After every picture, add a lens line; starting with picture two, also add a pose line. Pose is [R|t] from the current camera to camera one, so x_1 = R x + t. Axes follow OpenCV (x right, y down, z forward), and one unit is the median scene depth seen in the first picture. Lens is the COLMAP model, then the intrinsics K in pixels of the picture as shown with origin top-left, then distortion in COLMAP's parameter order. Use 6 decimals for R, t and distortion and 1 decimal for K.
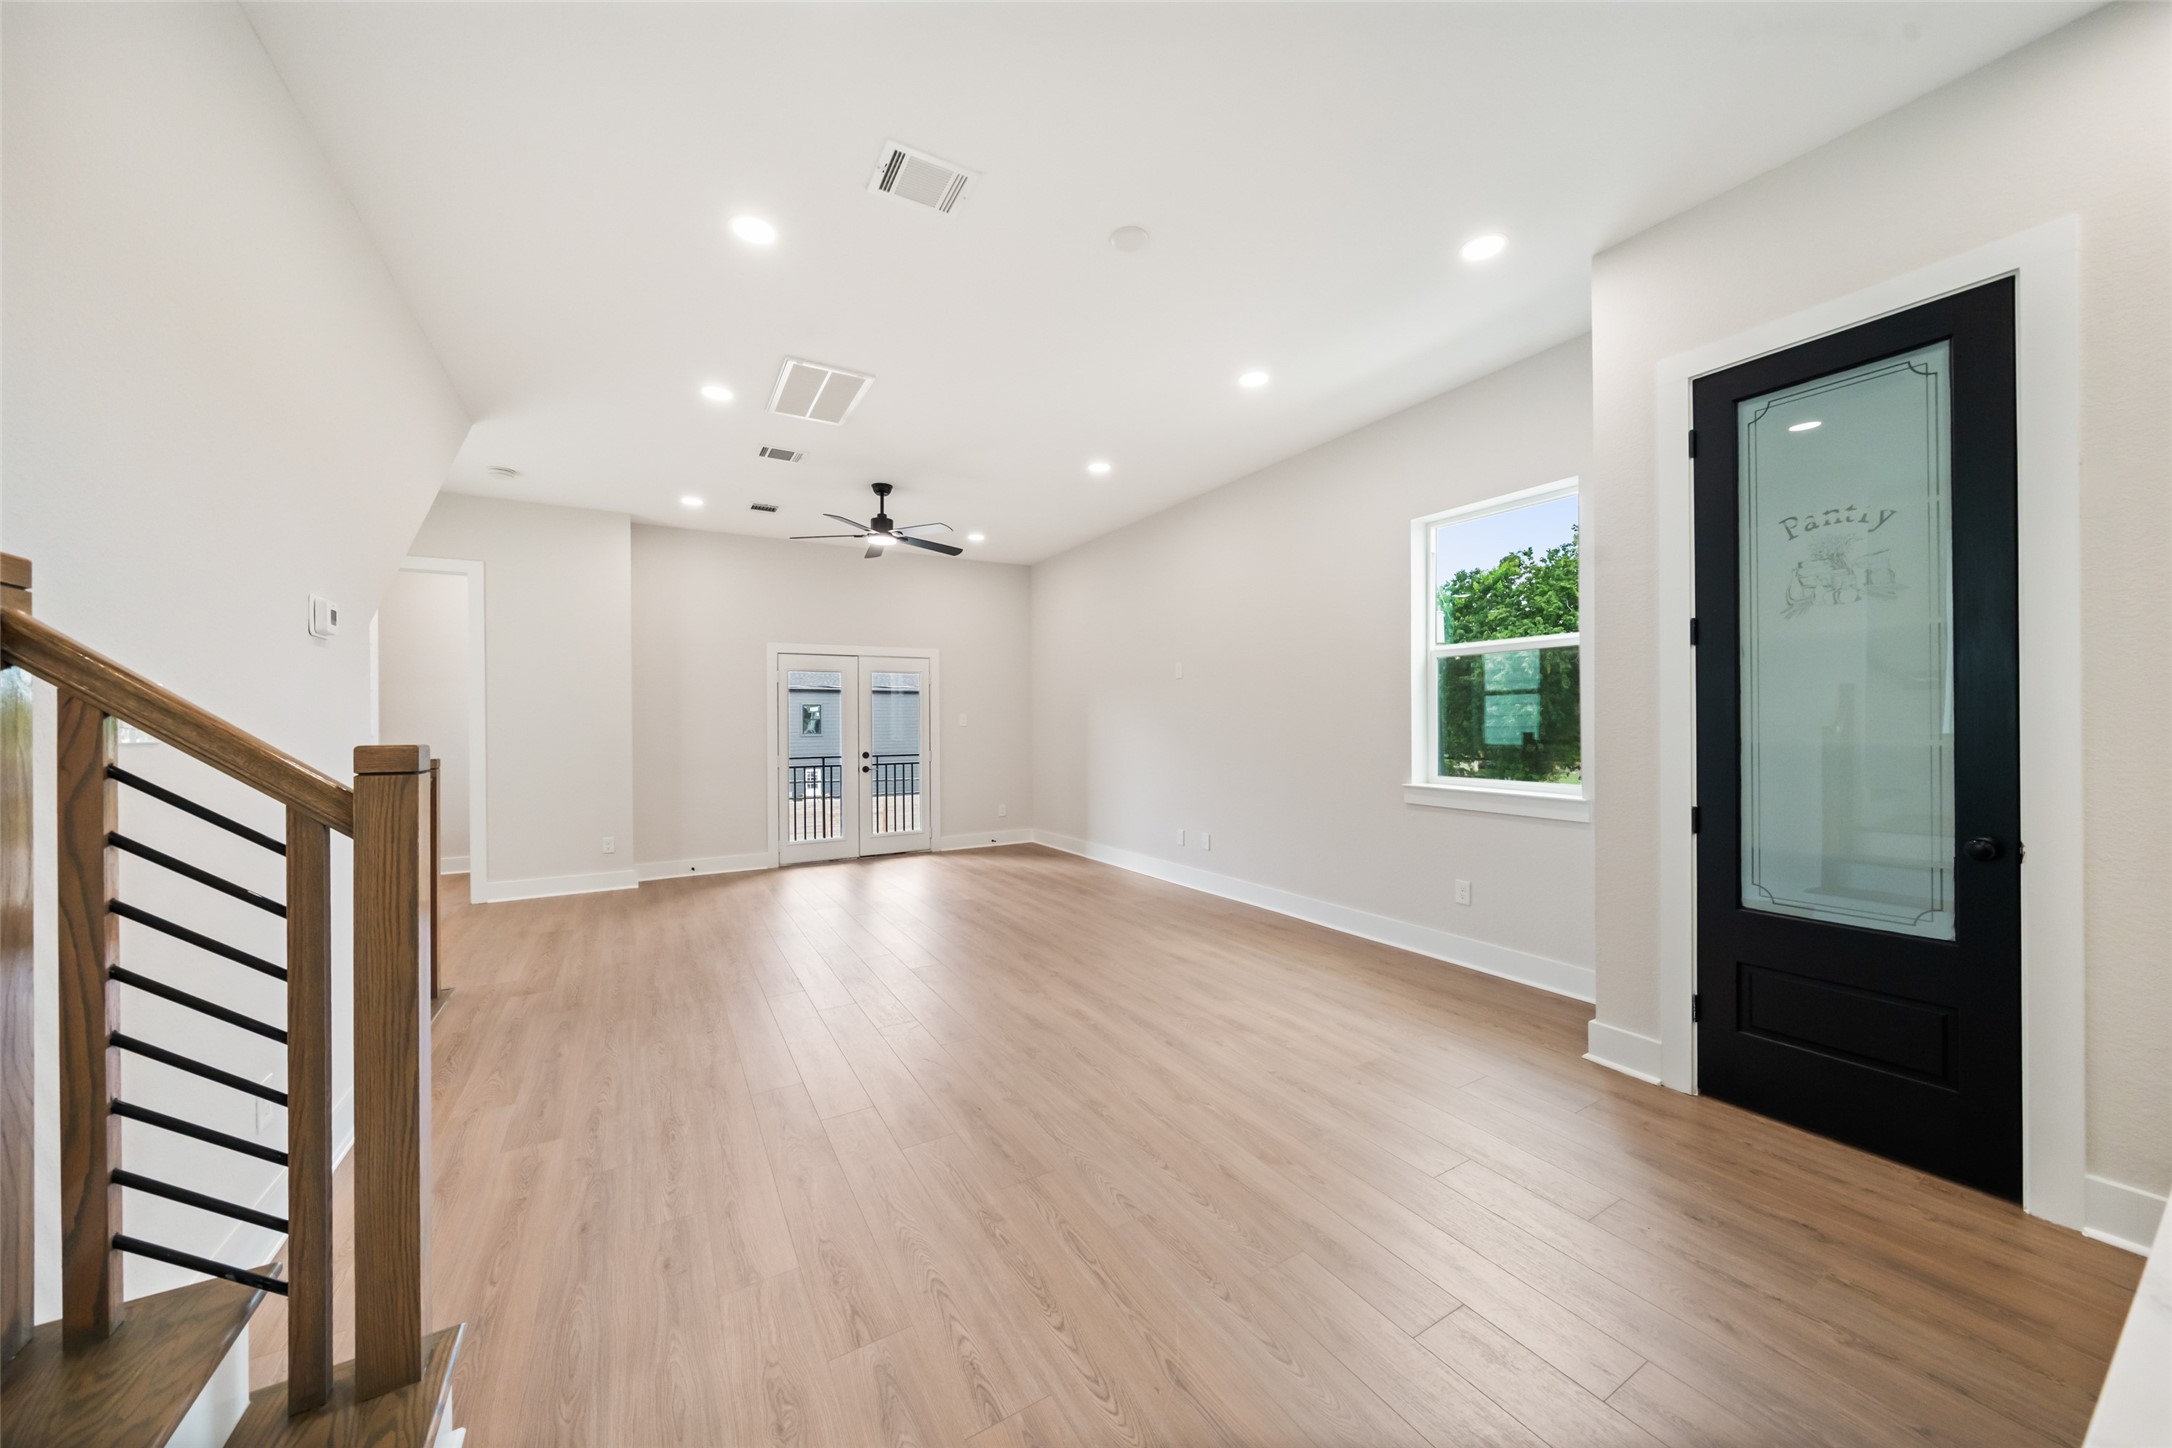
lens RADIAL K [[751.2, 0, 1090.3], [0, 751.2, 722.7], [0, 0, 1]] dist [-0.001195, 0.000082]
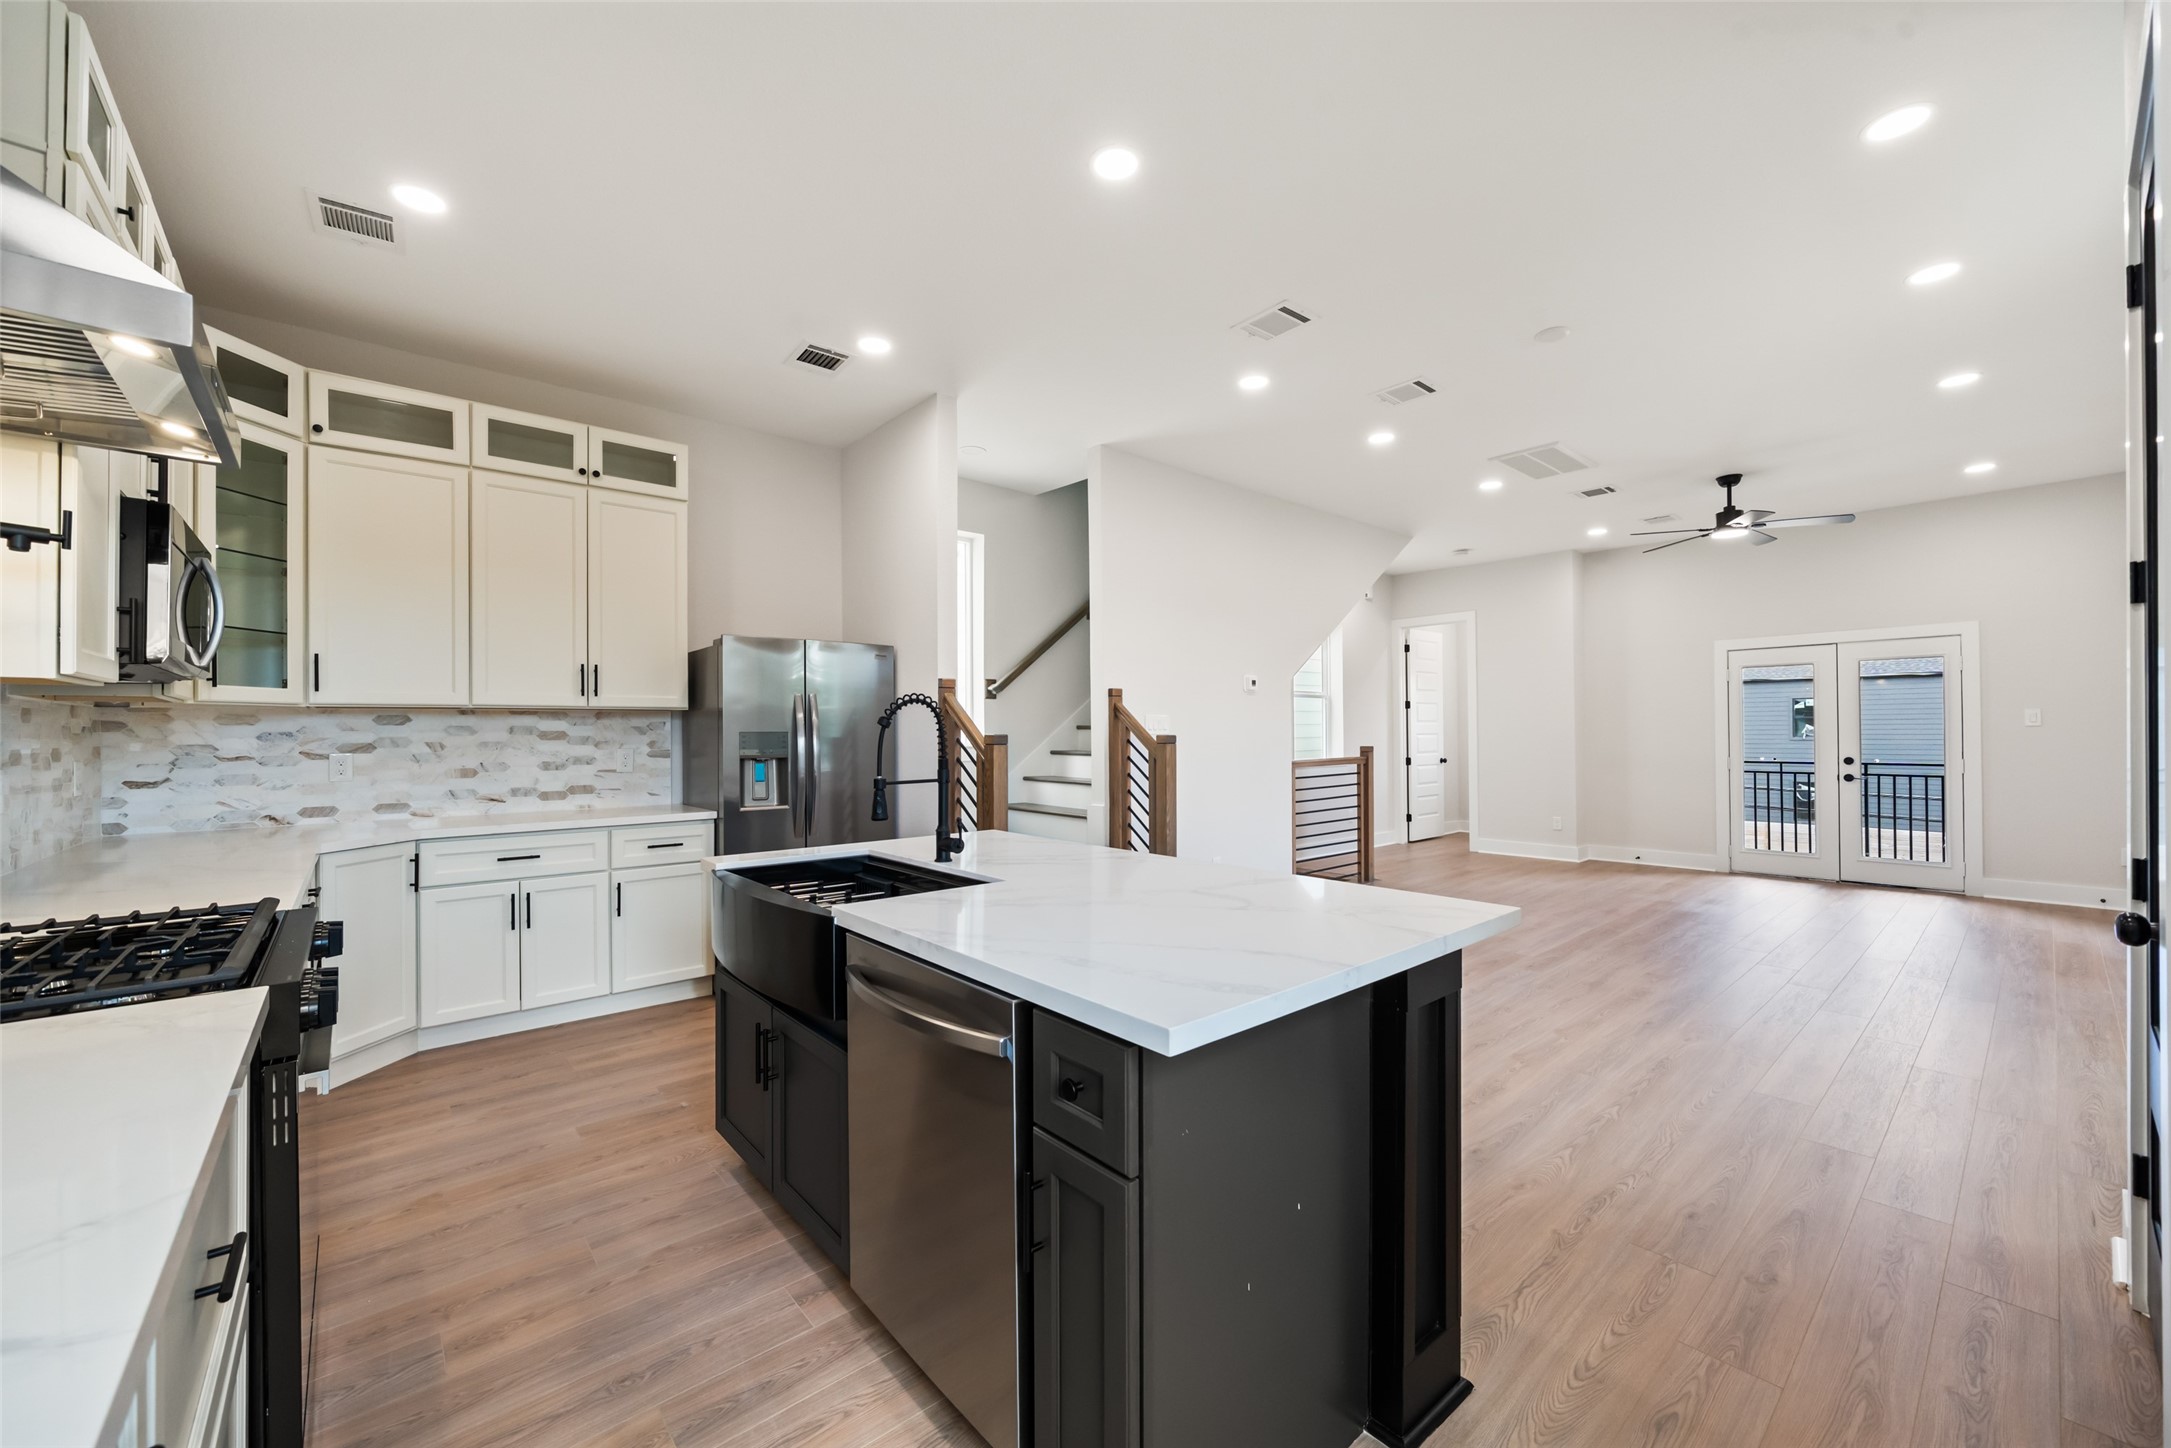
lens RADIAL K [[842.2, 0, 1086.7], [0, 842.2, 728.4], [0, 0, 1]] dist [-0.002458, -0.000161]
pose [[0.176498, 0.001822, -0.984299, 0.591814], [0.007215, 0.999969, 0.003145, -0.002545], [0.984275, -0.007657, 0.176479, -0.001642]]
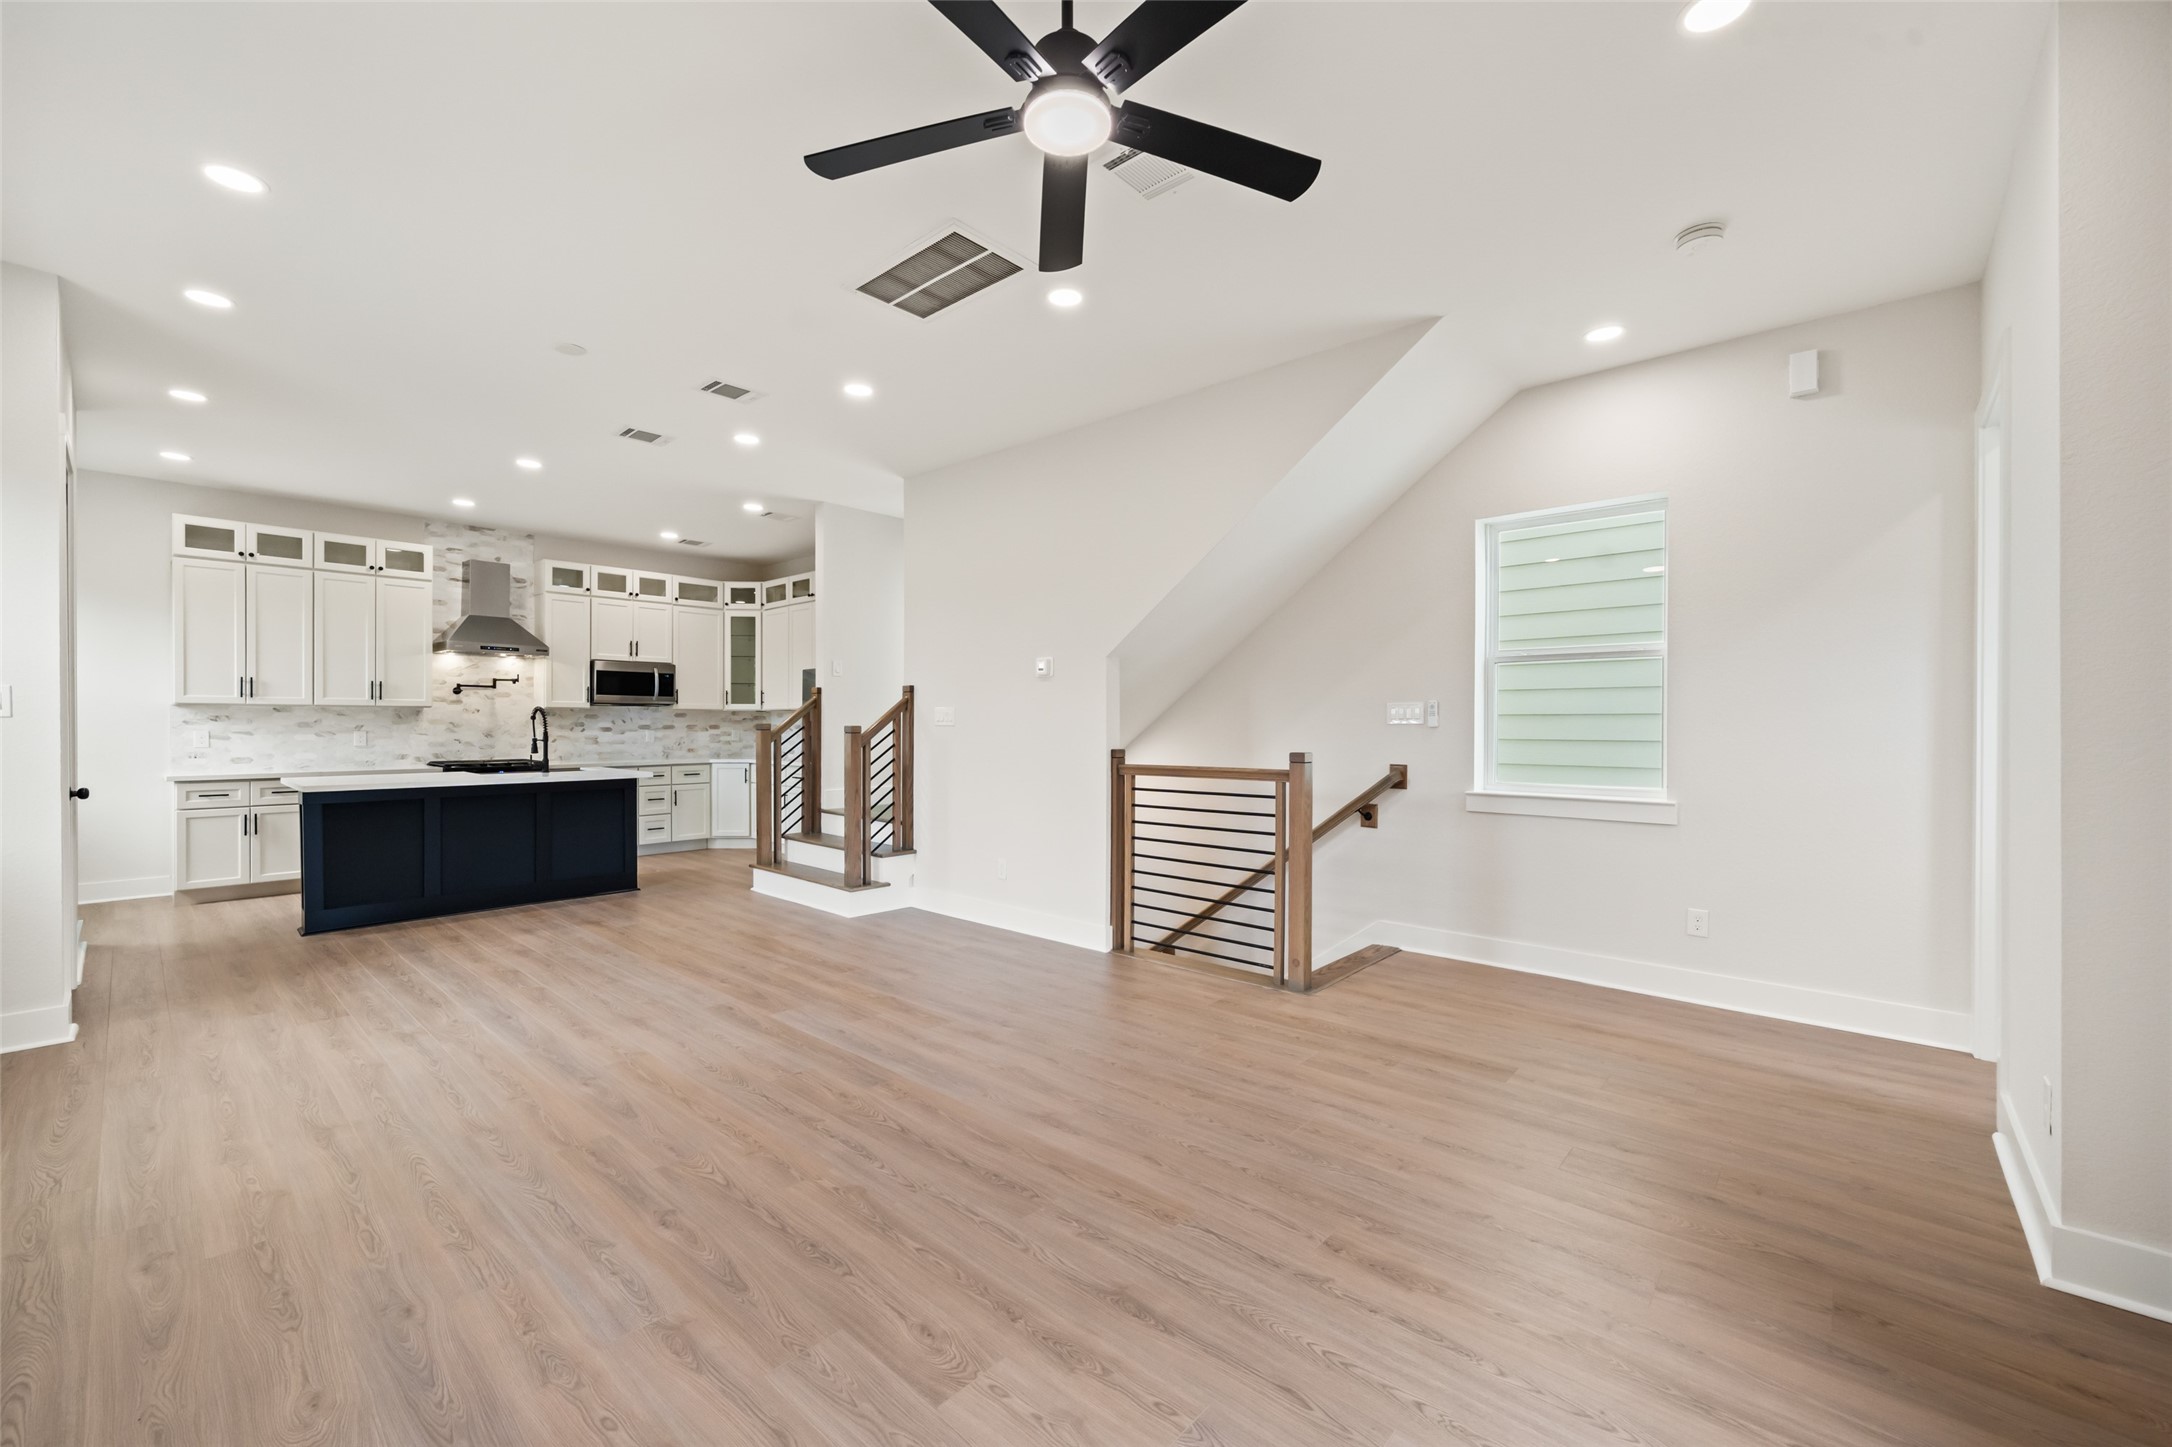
lens RADIAL K [[866.2, 0, 1082.8], [0, 866.2, 729.9], [0, 0, 1]] dist [-0.002157, -0.000157]
pose [[-0.956190, 0.007288, -0.292655, -0.165334], [0.004998, 0.999951, 0.008571, 0.004846], [0.292703, 0.006733, -0.956180, 1.247052]]
